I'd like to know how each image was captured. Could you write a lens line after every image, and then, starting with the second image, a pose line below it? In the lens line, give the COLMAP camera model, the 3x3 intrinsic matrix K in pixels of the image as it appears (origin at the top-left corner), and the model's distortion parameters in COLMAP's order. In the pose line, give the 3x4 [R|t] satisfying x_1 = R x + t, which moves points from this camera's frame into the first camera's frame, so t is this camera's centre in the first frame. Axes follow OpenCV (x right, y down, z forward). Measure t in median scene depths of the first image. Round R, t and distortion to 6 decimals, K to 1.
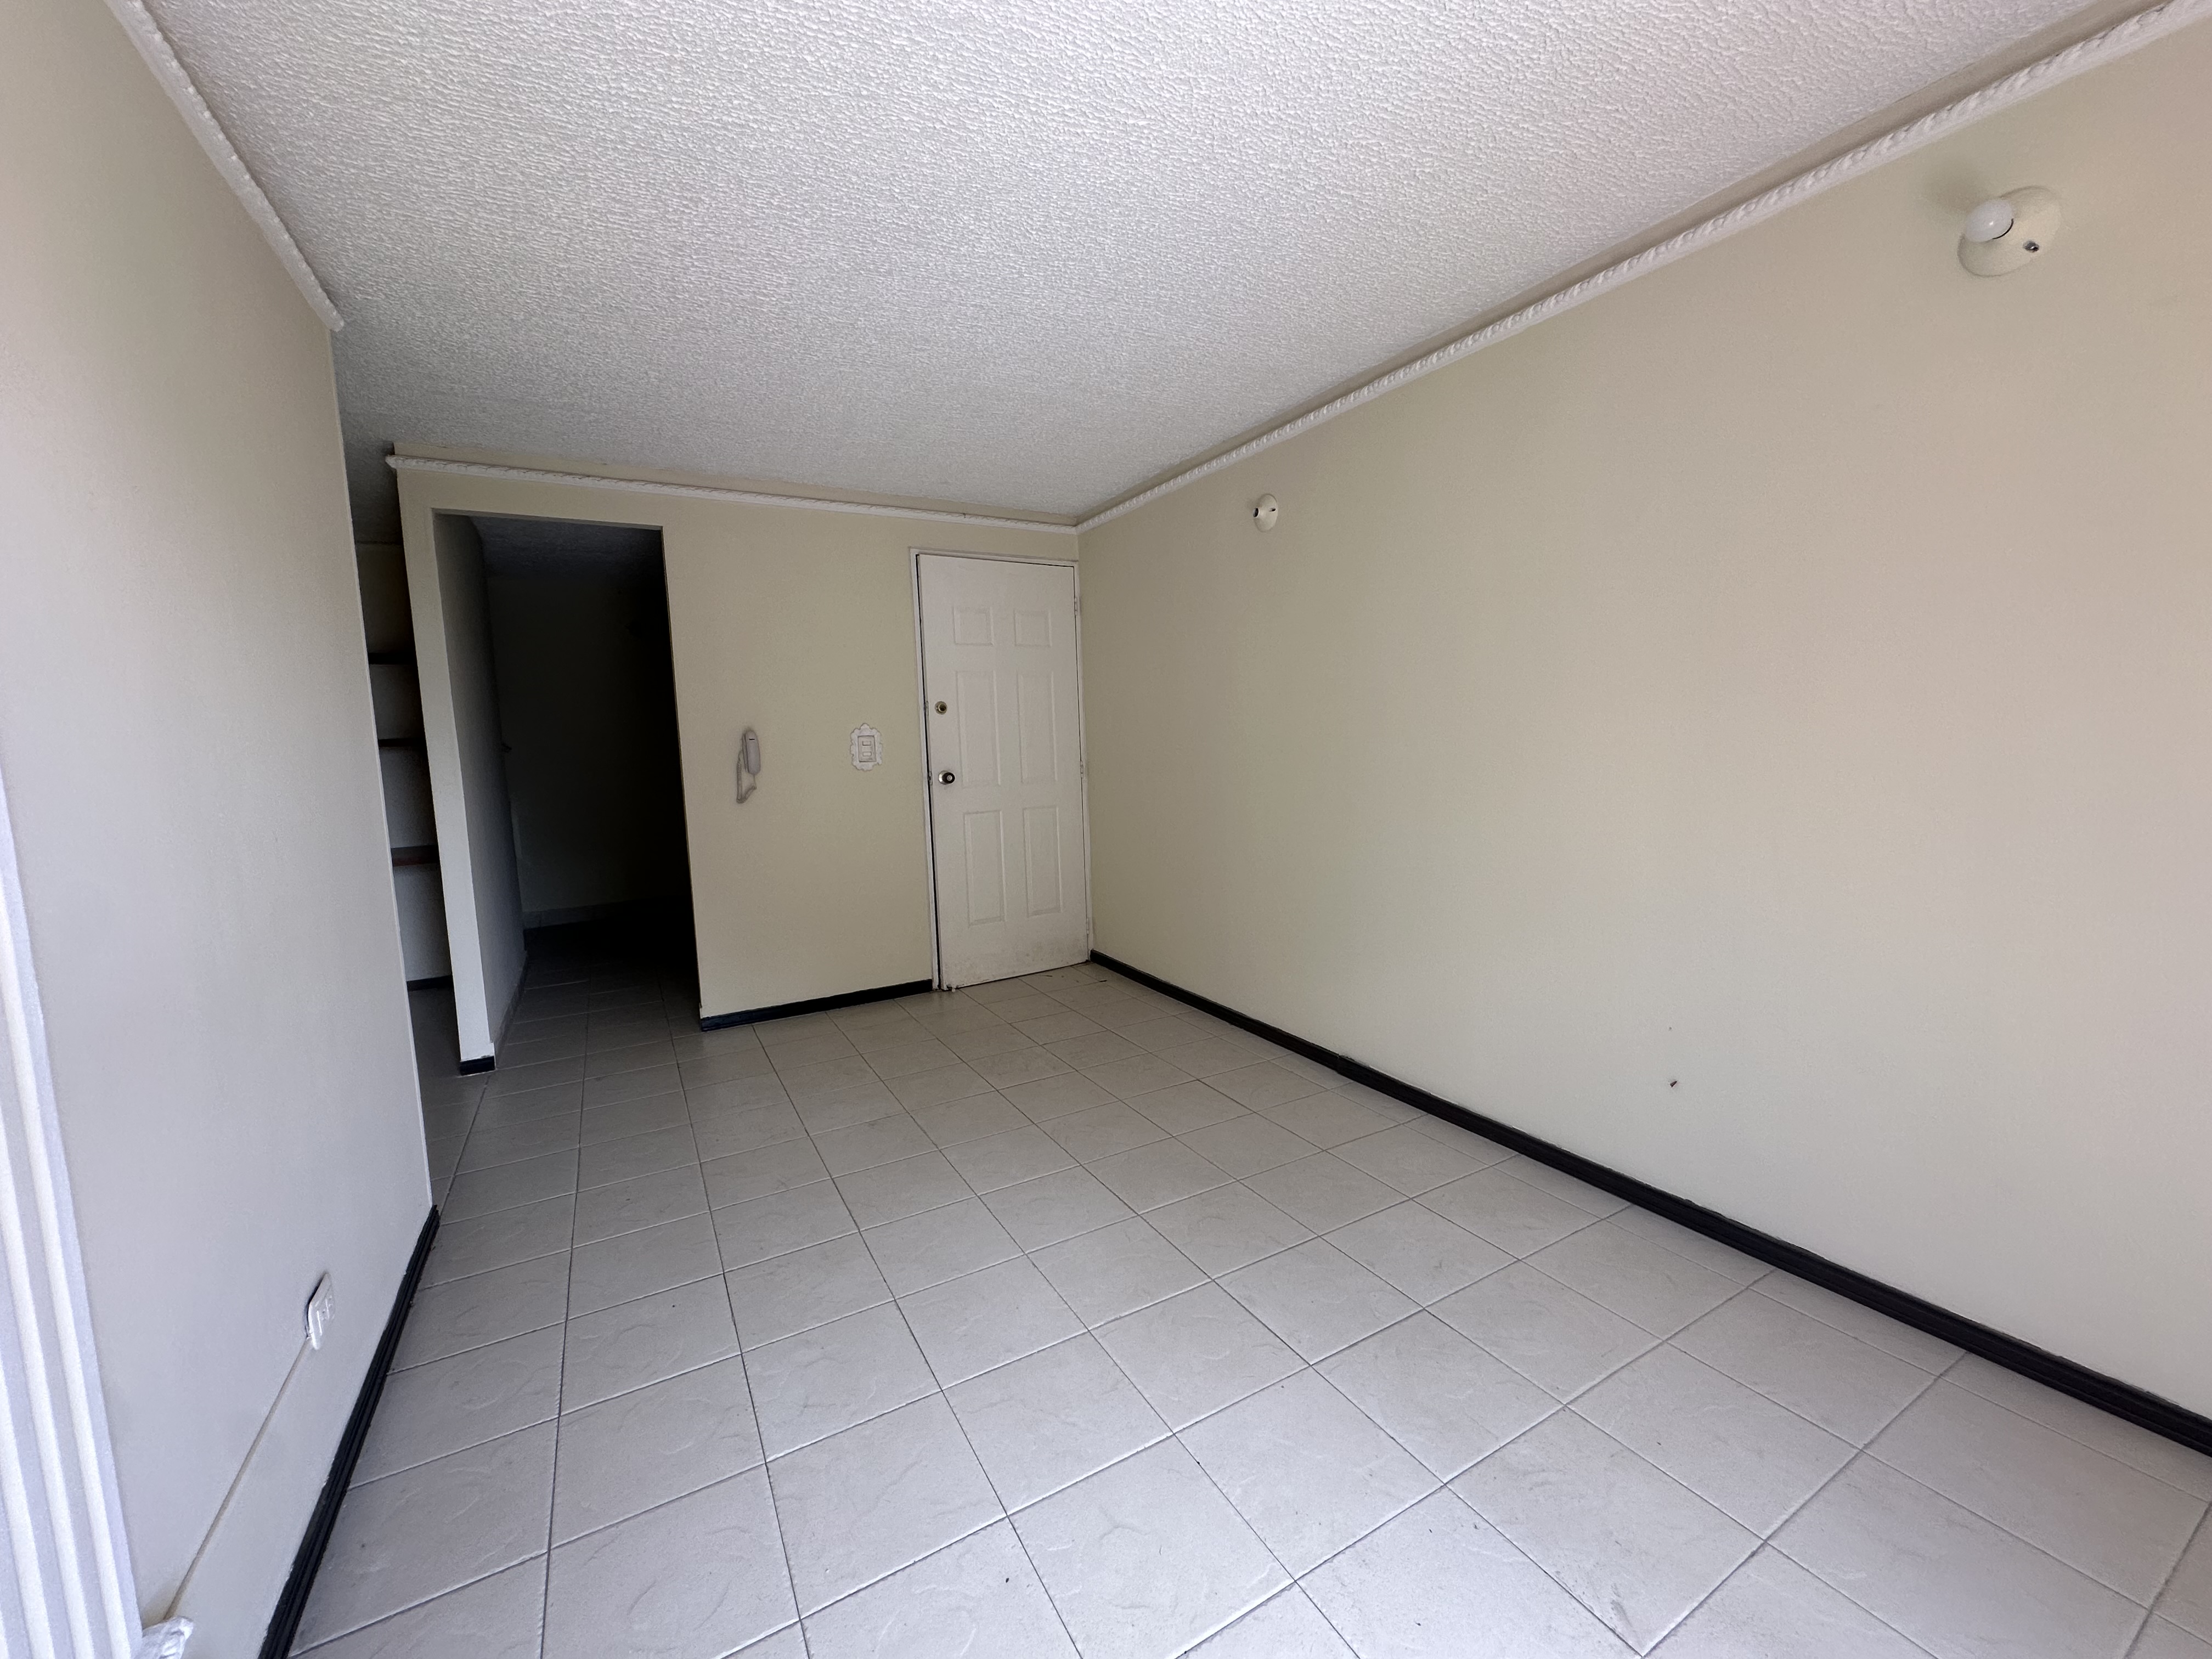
lens RADIAL K [[888.2, 0, 1106.0], [0, 888.2, 825.9], [0, 0, 1]] dist [-0.000871, 0.000572]
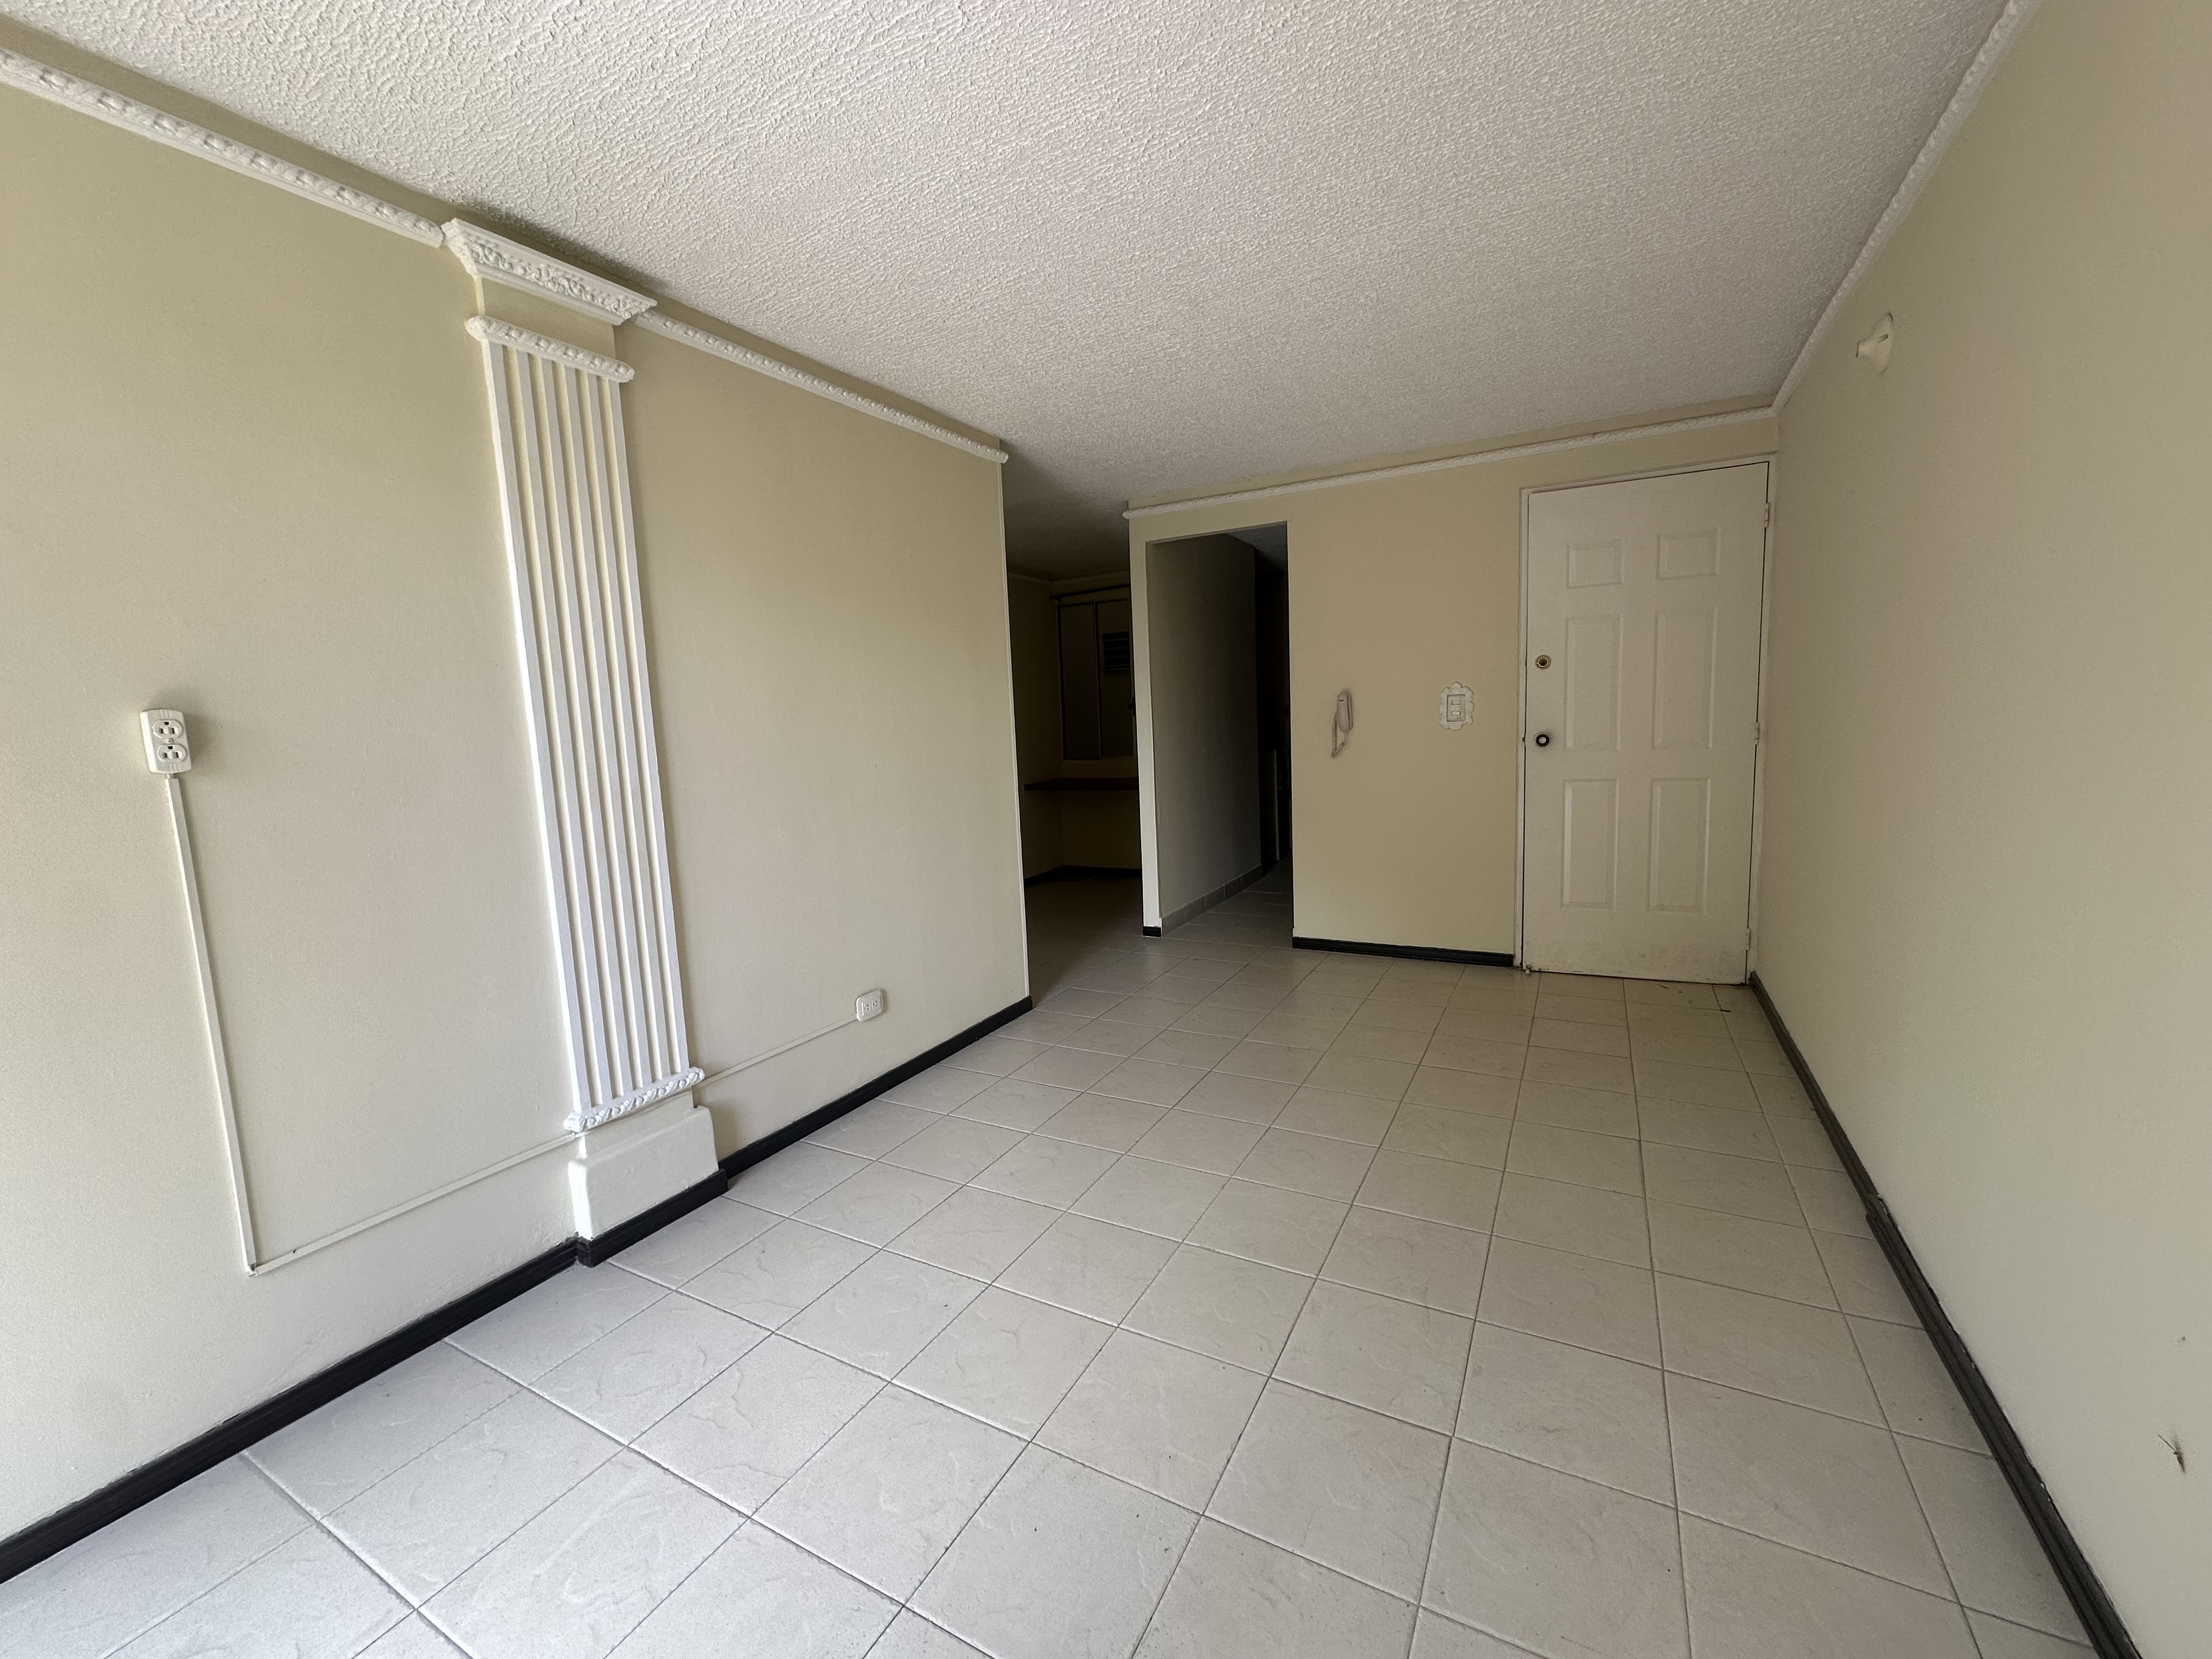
lens RADIAL K [[888.2, 0, 1106.0], [0, 888.2, 825.9], [0, 0, 1]] dist [-0.000871, 0.000572]
pose [[0.525965, 0.112888, -0.842981, 0.389953], [-0.063797, 0.993596, 0.093253, -0.024913], [0.848110, 0.004732, 0.529799, 0.153984]]
